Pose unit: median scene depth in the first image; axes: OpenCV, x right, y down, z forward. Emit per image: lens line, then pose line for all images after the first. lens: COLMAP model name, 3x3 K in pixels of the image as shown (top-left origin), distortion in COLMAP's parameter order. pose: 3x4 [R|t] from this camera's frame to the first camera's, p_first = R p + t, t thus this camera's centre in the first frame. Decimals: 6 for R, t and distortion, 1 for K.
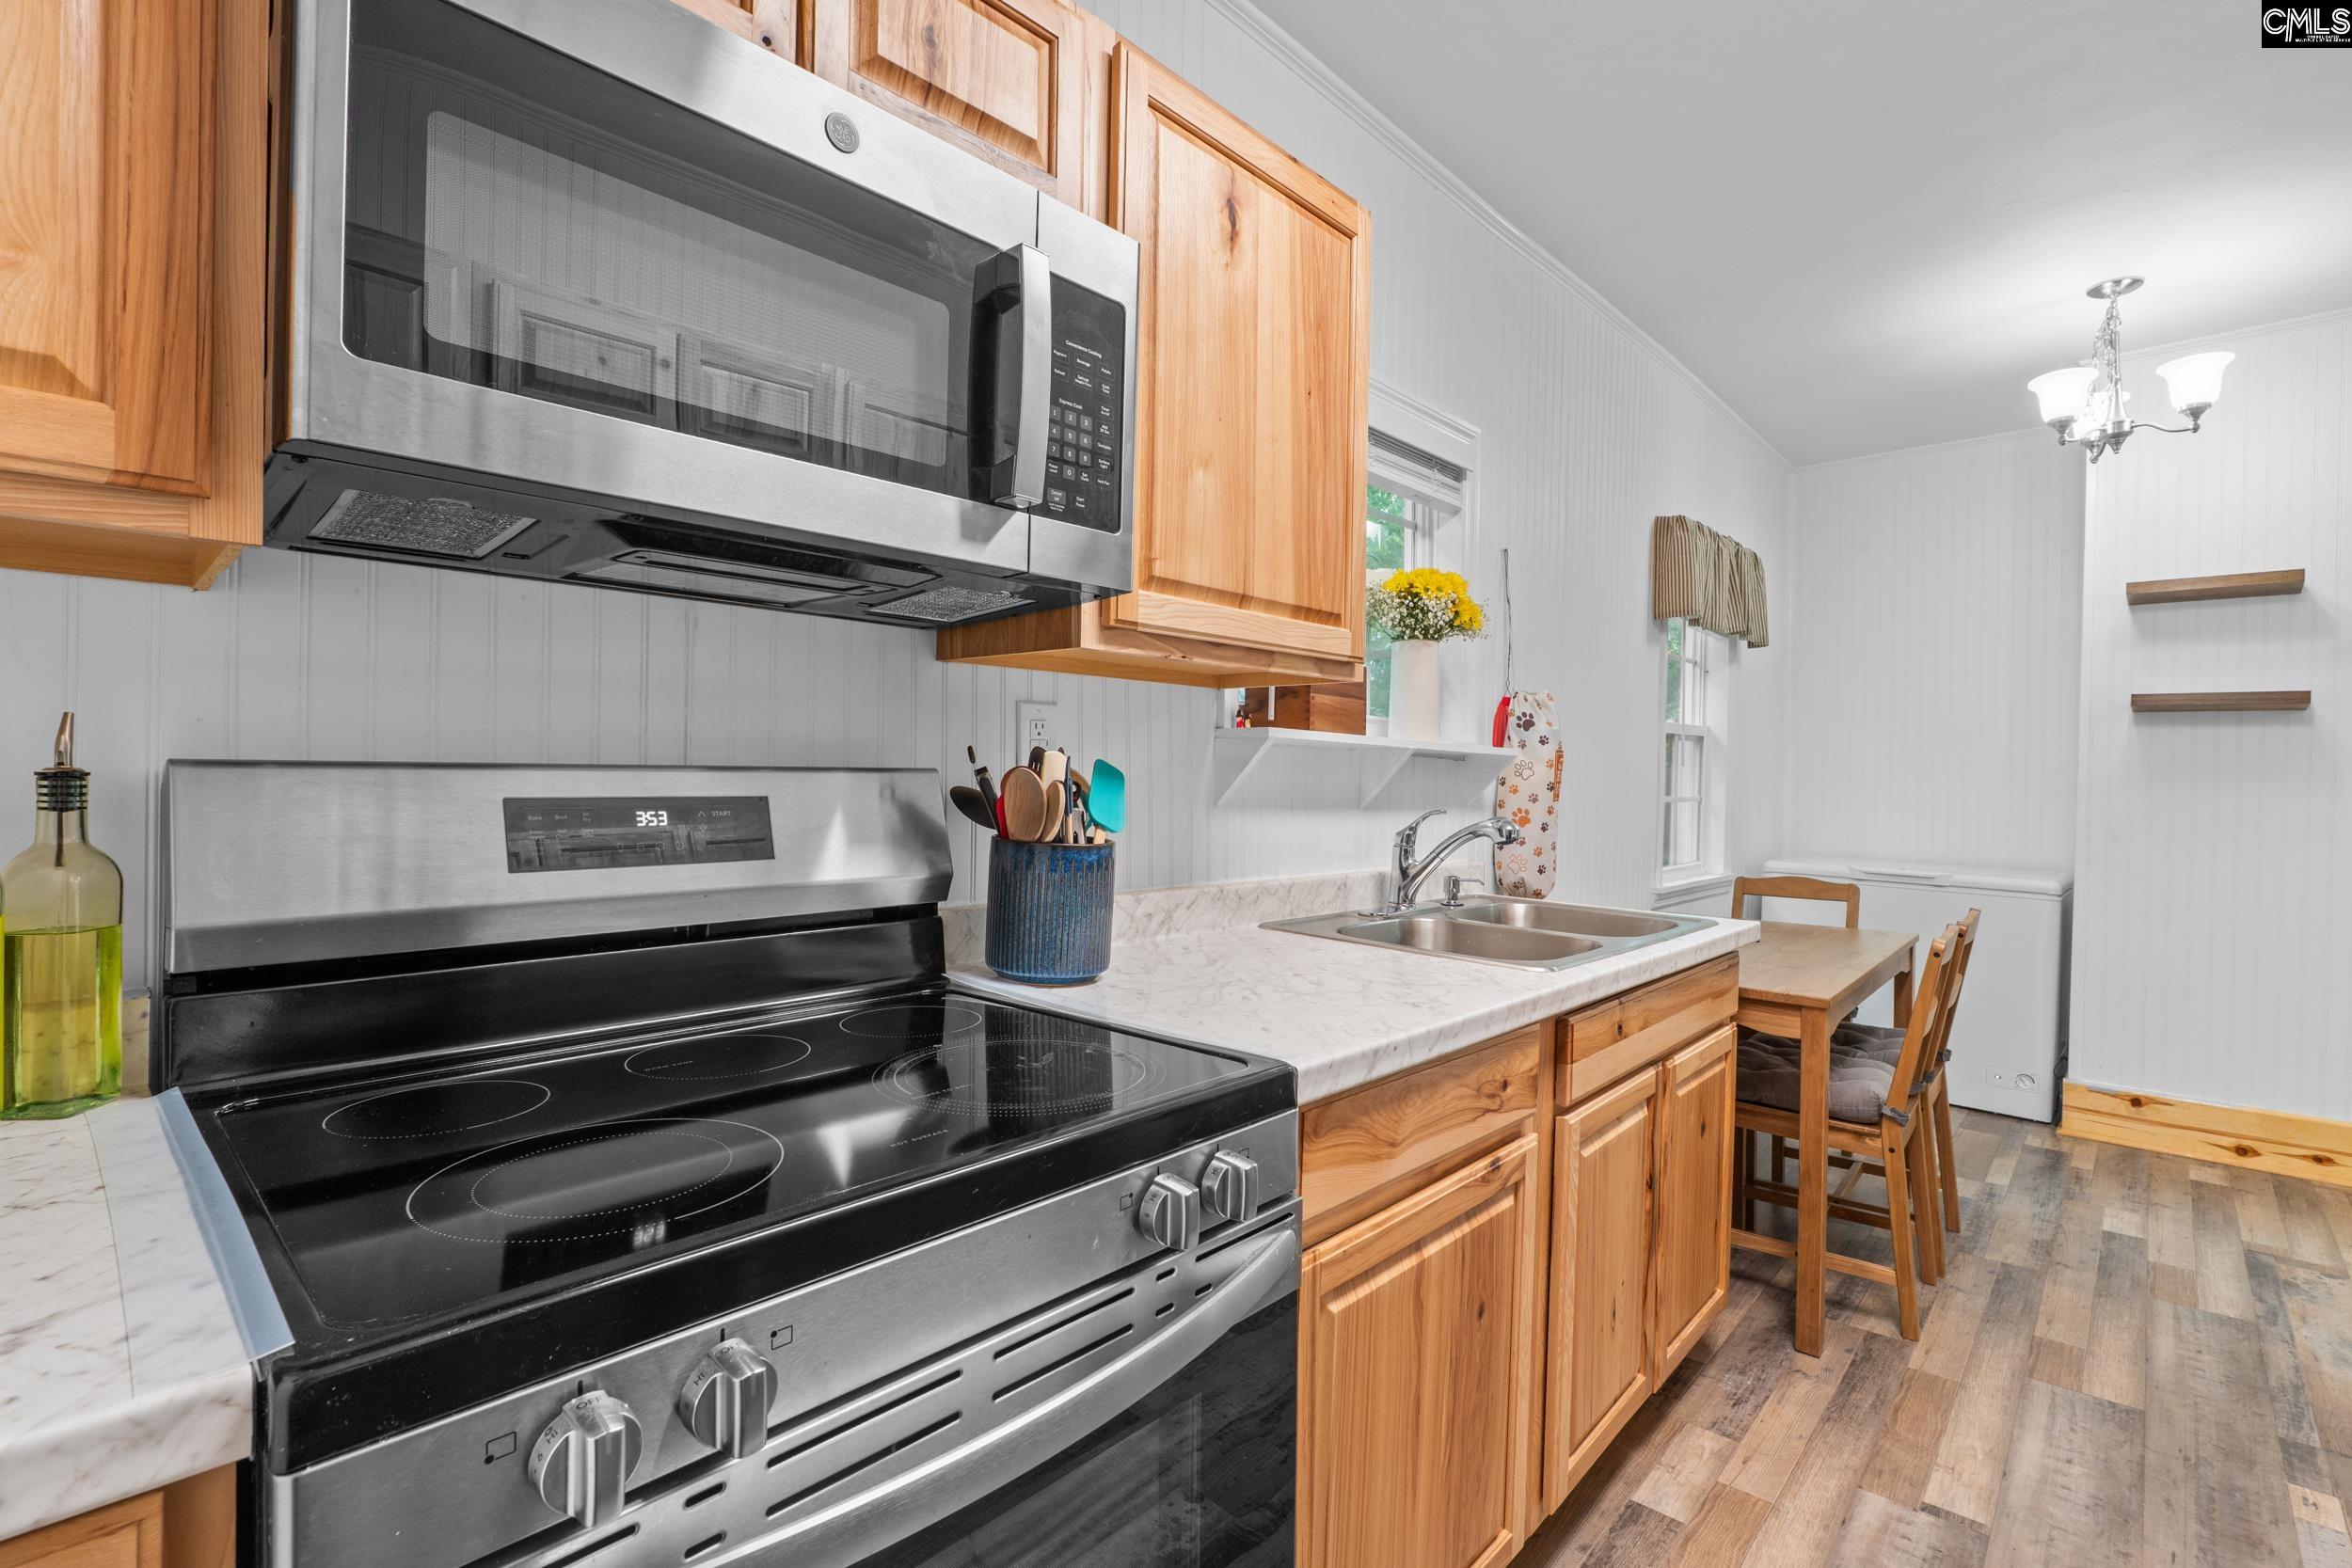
lens RADIAL K [[1068.9, 0, 1172.9], [0, 1068.9, 777.6], [0, 0, 1]] dist [-0.009674, 0.000440]
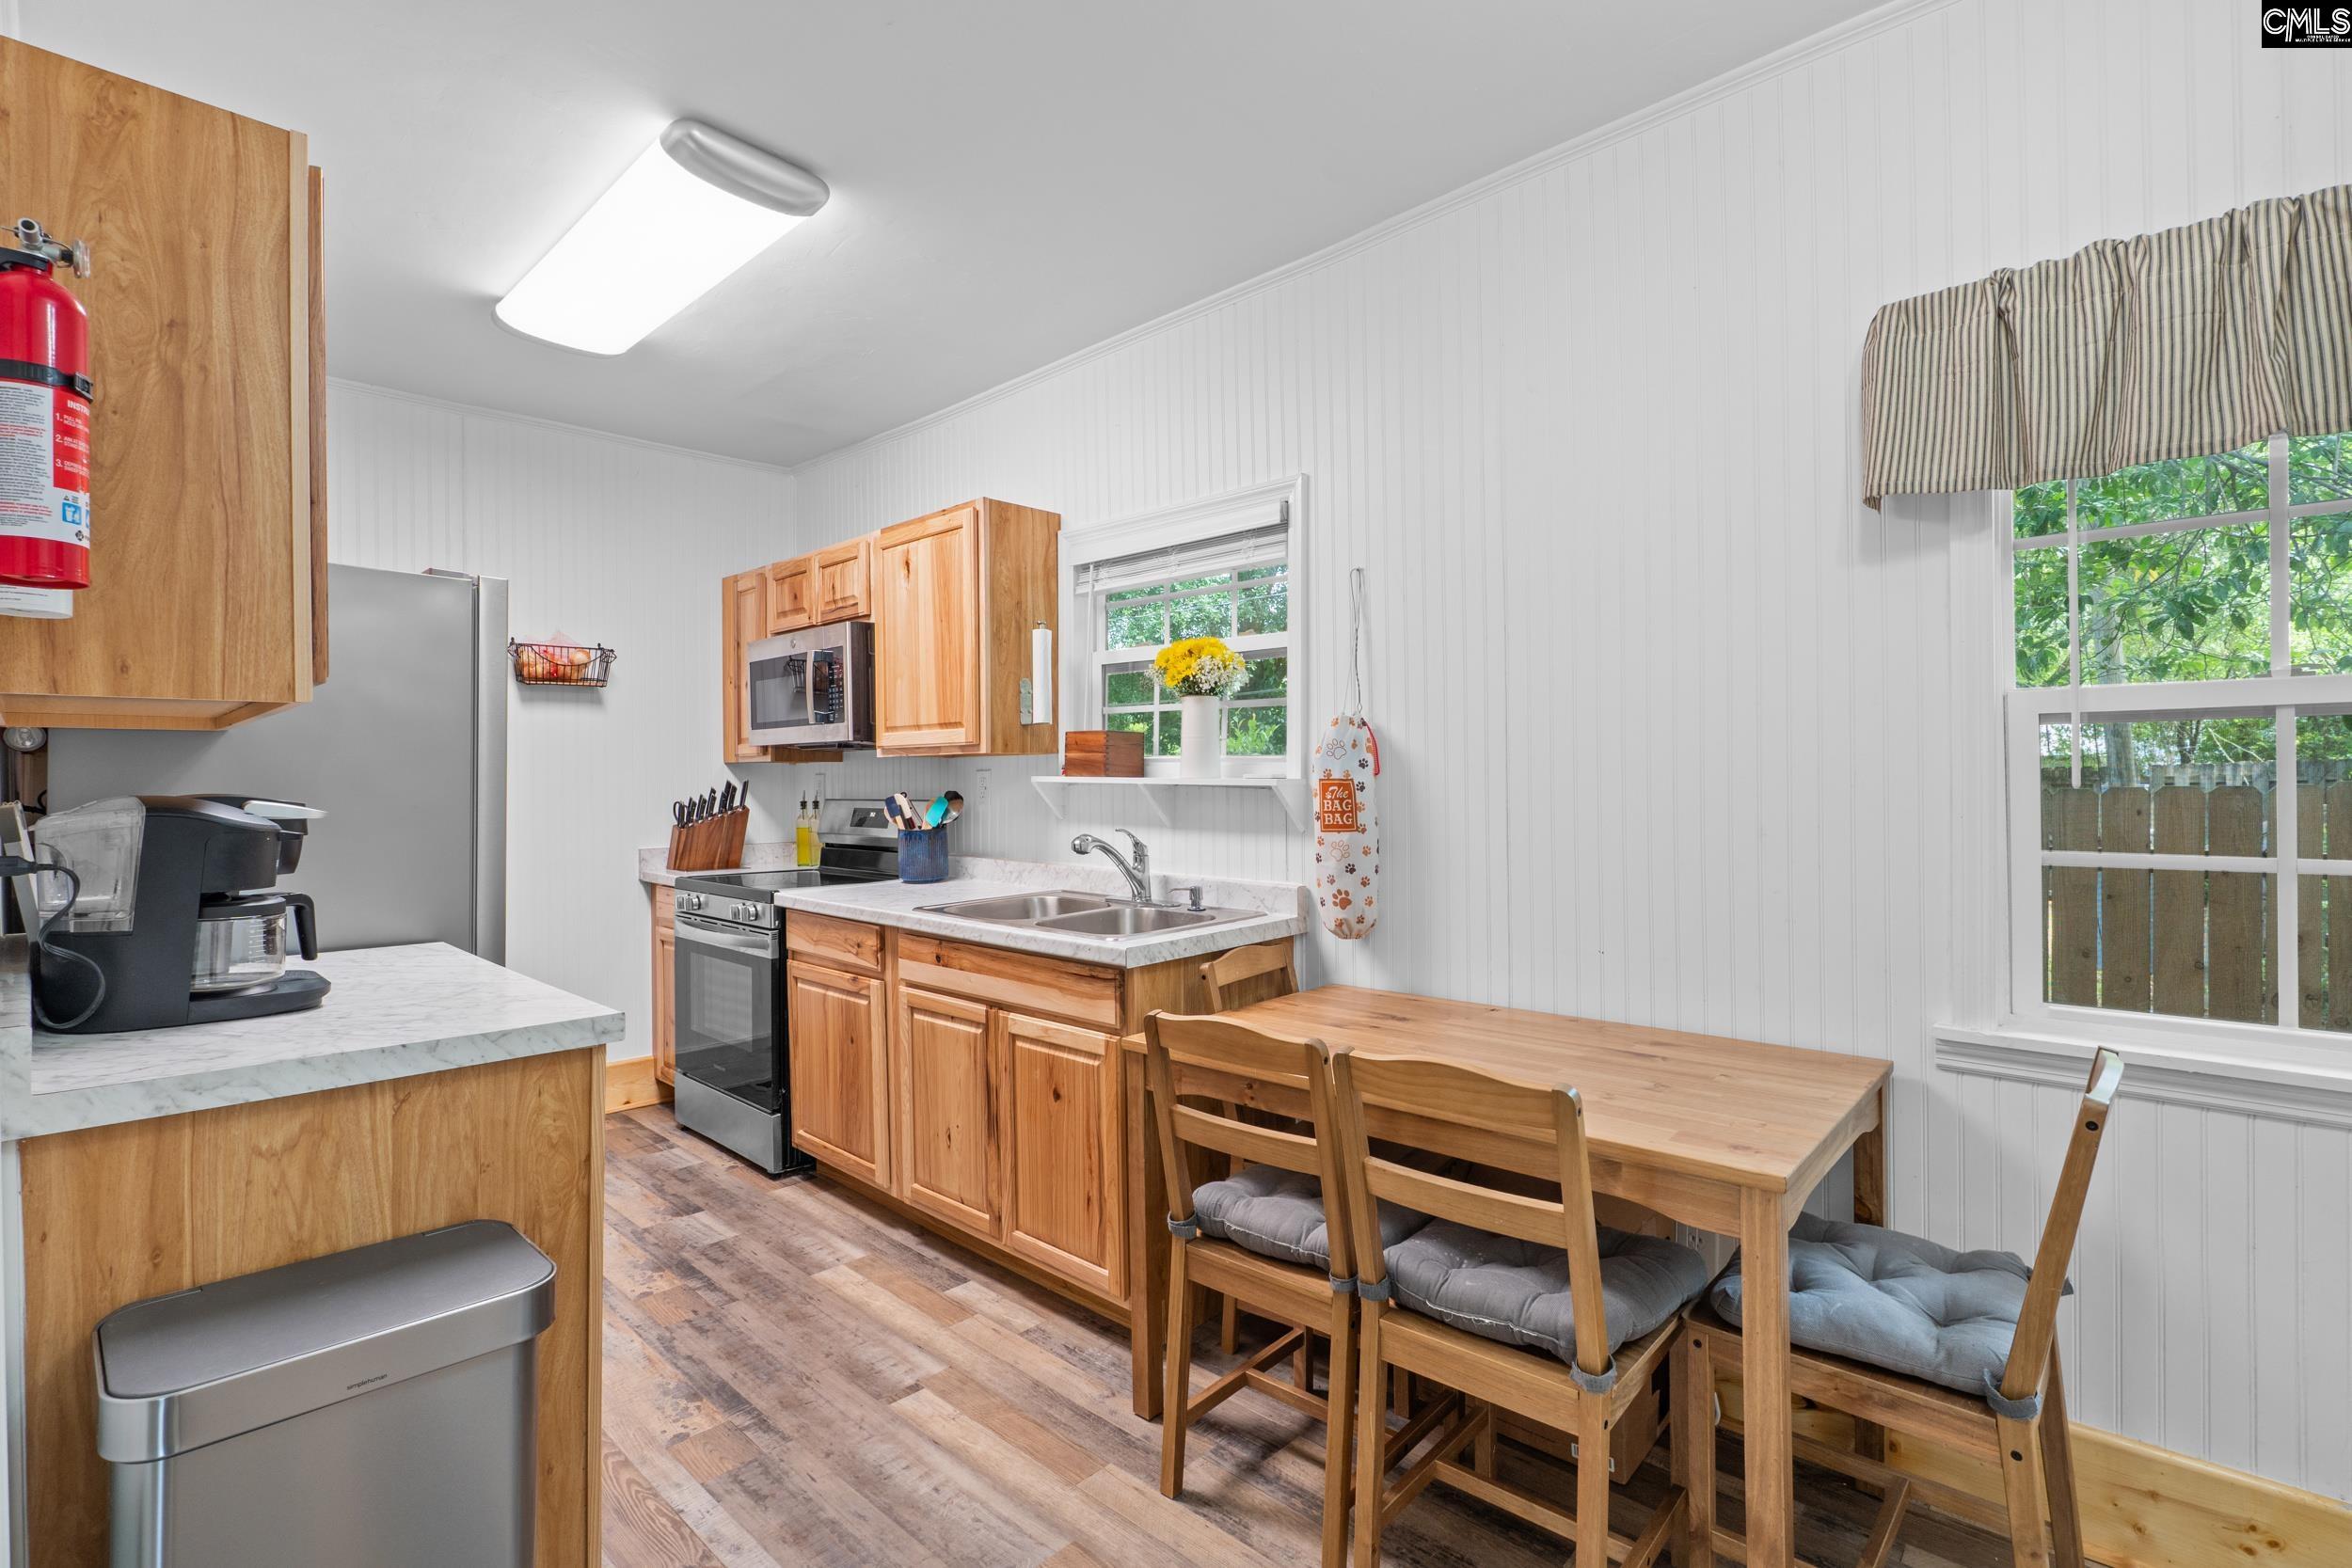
lens RADIAL K [[1068.9, 0, 1172.9], [0, 1068.9, 777.6], [0, 0, 1]] dist [-0.009674, 0.000440]
pose [[-0.001516, -0.014391, -0.999895, 1.228631], [0.001940, 0.999895, -0.014394, -0.012027], [0.999997, -0.001962, -0.001488, 0.806176]]
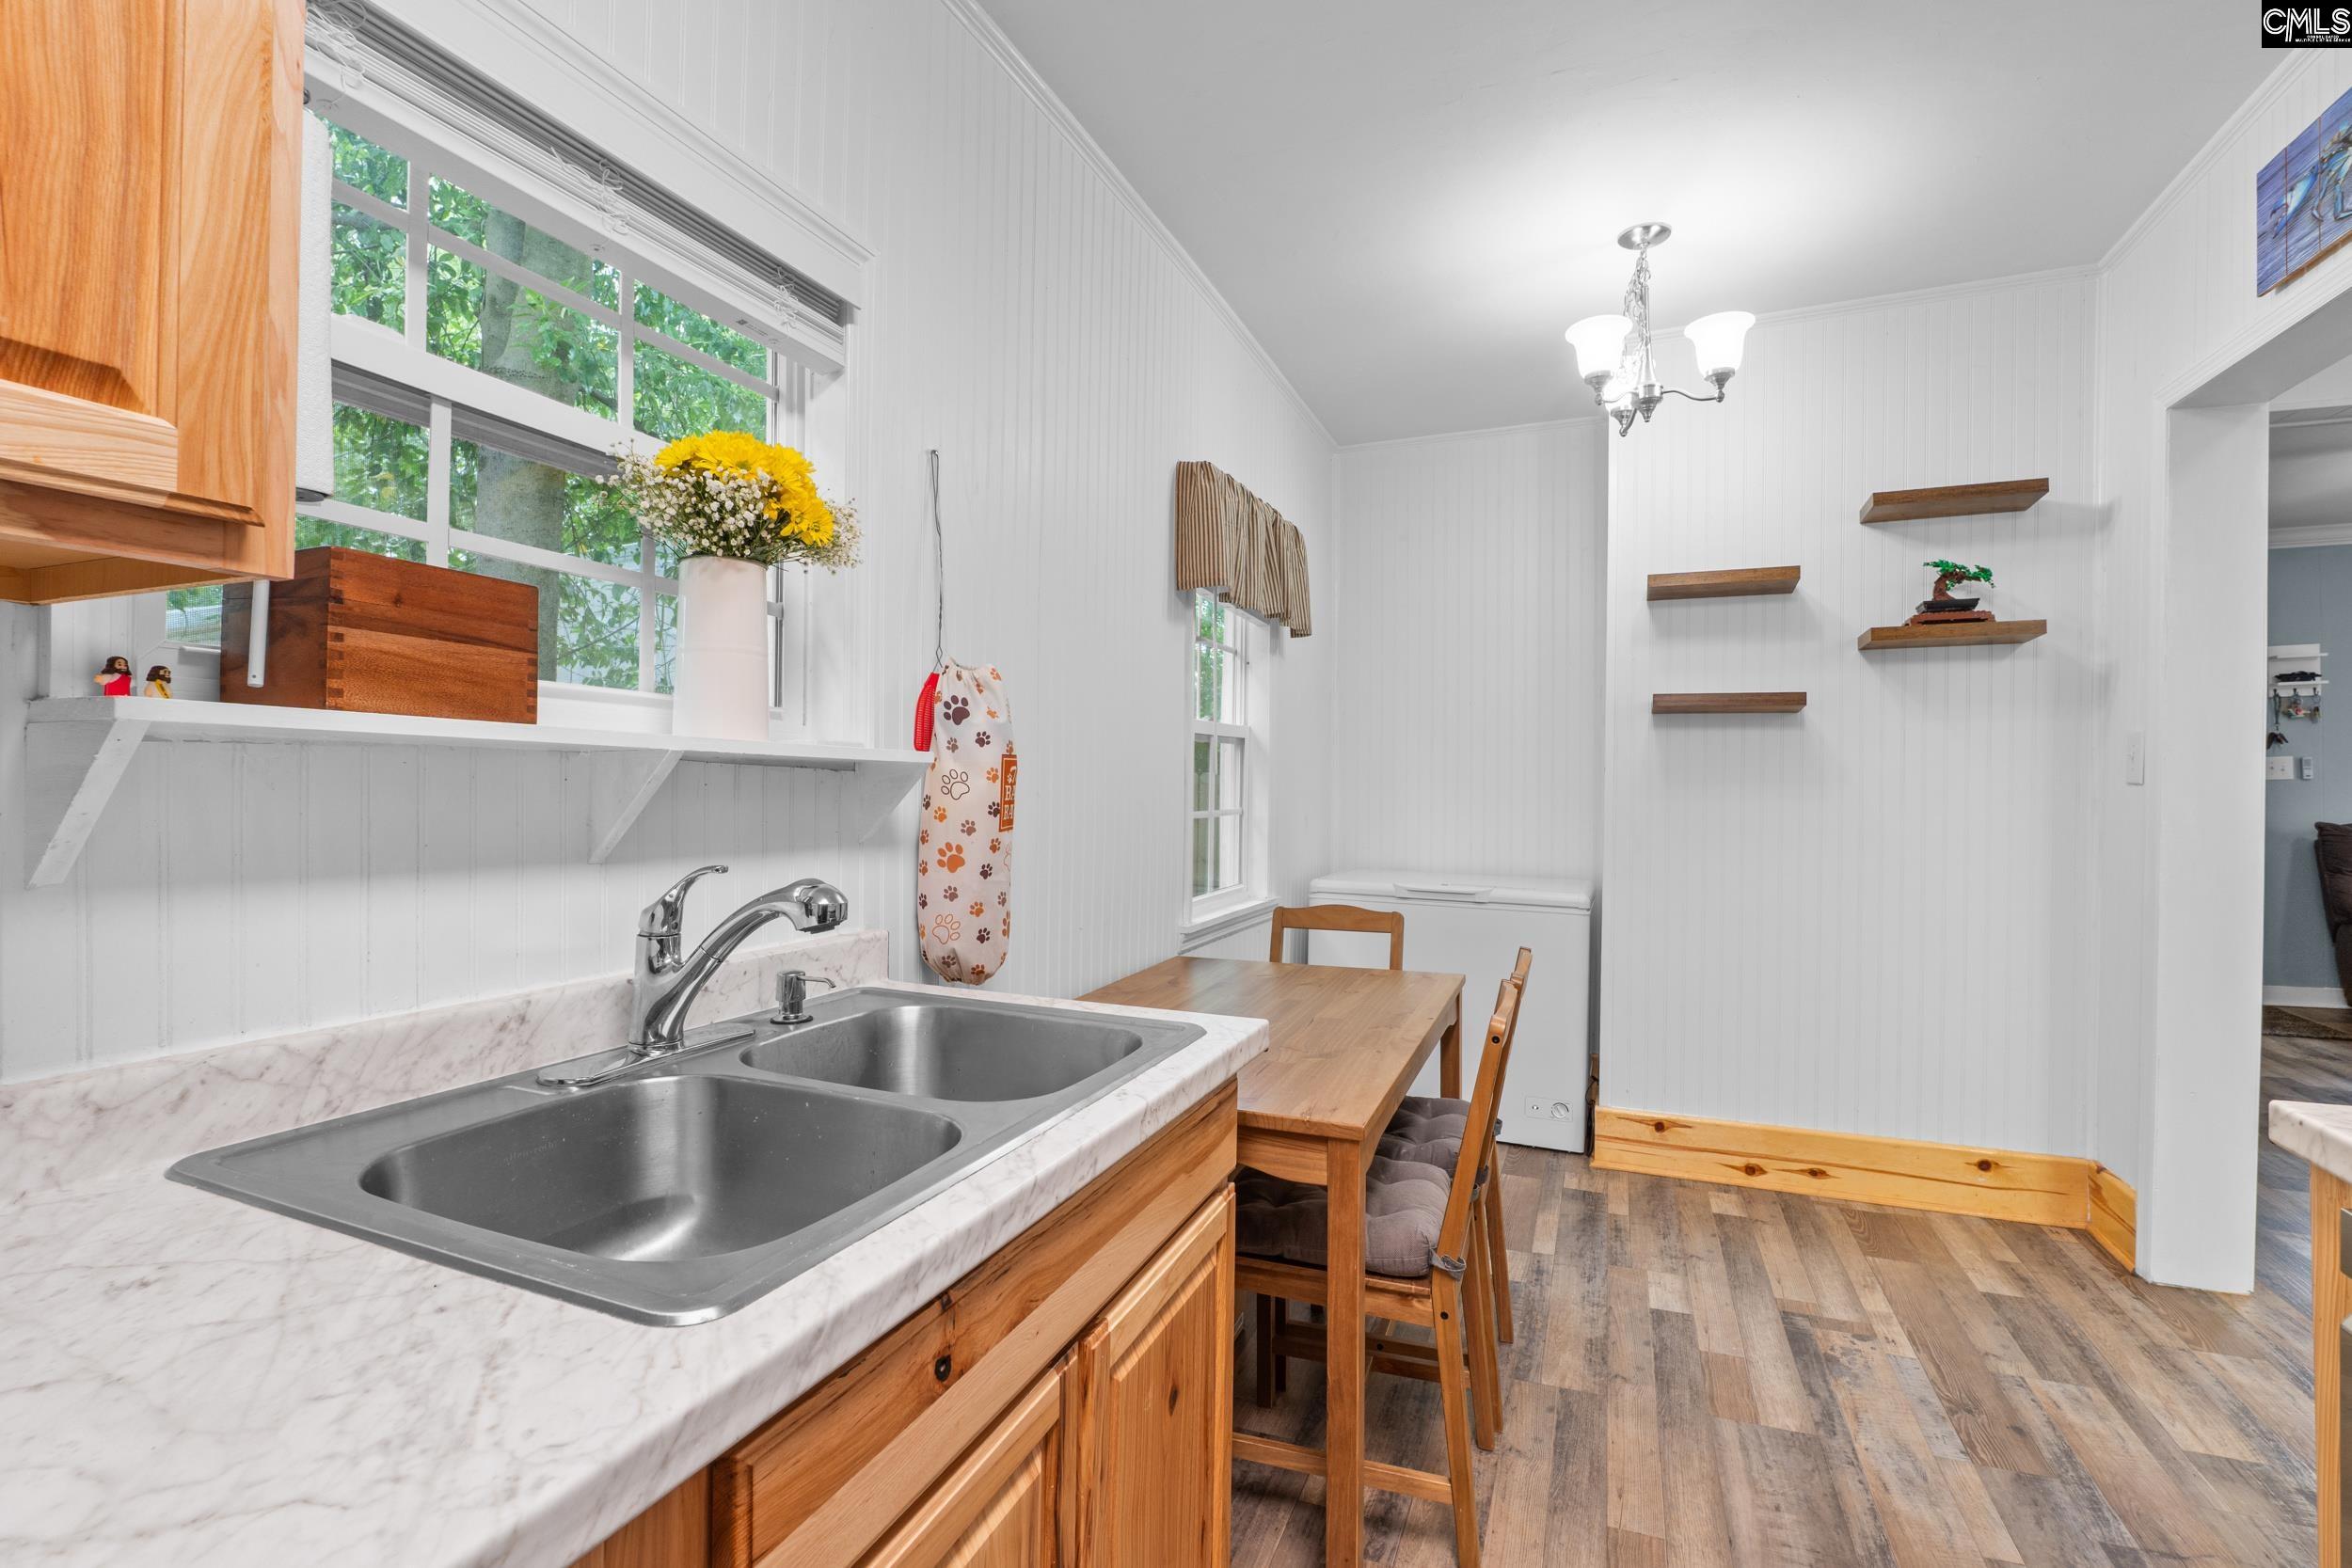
lens RADIAL K [[1068.9, 0, 1172.9], [0, 1068.9, 777.6], [0, 0, 1]] dist [-0.009674, 0.000440]
pose [[0.936097, -0.007909, 0.351654, 0.208500], [0.009456, 0.999952, -0.002682, -0.007681], [-0.351616, 0.005836, 0.936126, 0.318300]]
